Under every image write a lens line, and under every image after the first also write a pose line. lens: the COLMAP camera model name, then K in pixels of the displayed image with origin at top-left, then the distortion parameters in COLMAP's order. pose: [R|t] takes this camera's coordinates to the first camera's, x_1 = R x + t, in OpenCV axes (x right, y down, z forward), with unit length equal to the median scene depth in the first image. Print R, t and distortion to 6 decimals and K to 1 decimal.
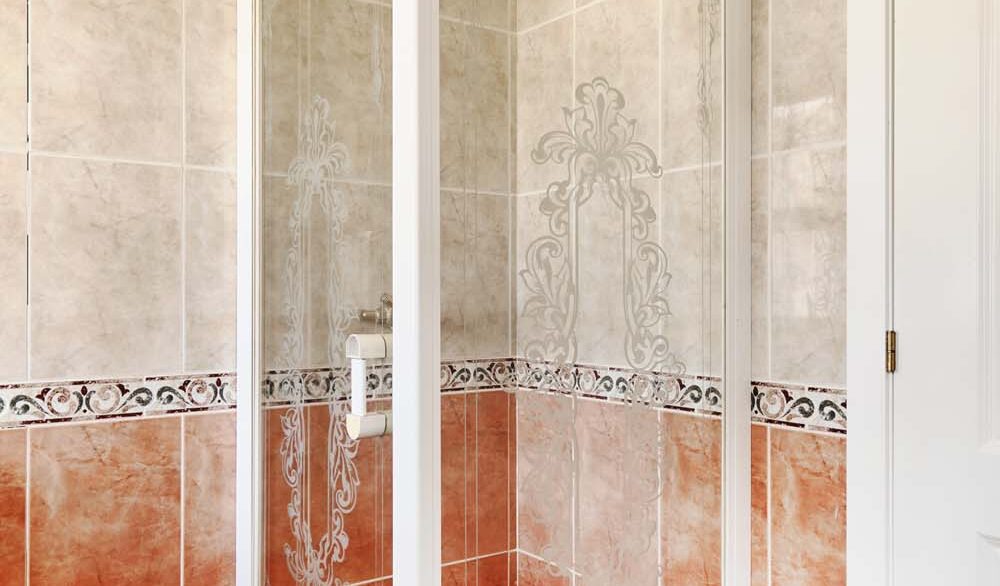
lens RADIAL K [[695.9, 0, 502.1], [0, 695.9, 321.6], [0, 0, 1]] dist [-0.005802, -0.004486]
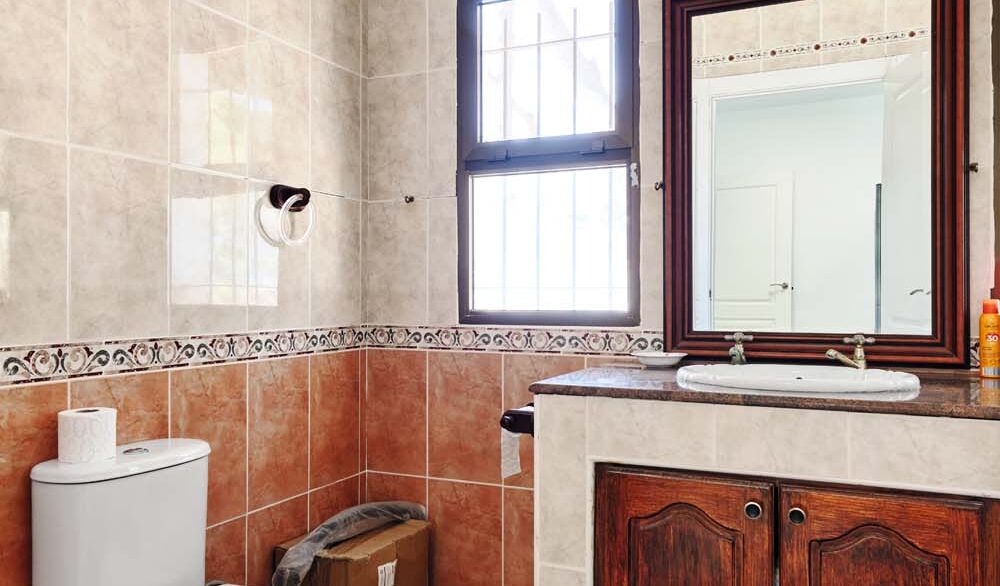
lens RADIAL K [[774.3, 0, 499.2], [0, 774.3, 294.3], [0, 0, 1]] dist [0.001609, 0.001125]
pose [[0.830931, 0.019198, 0.556044, -0.678304], [-0.012917, 0.999801, -0.015218, 0.014487], [-0.556225, 0.005463, 0.831014, -0.407749]]
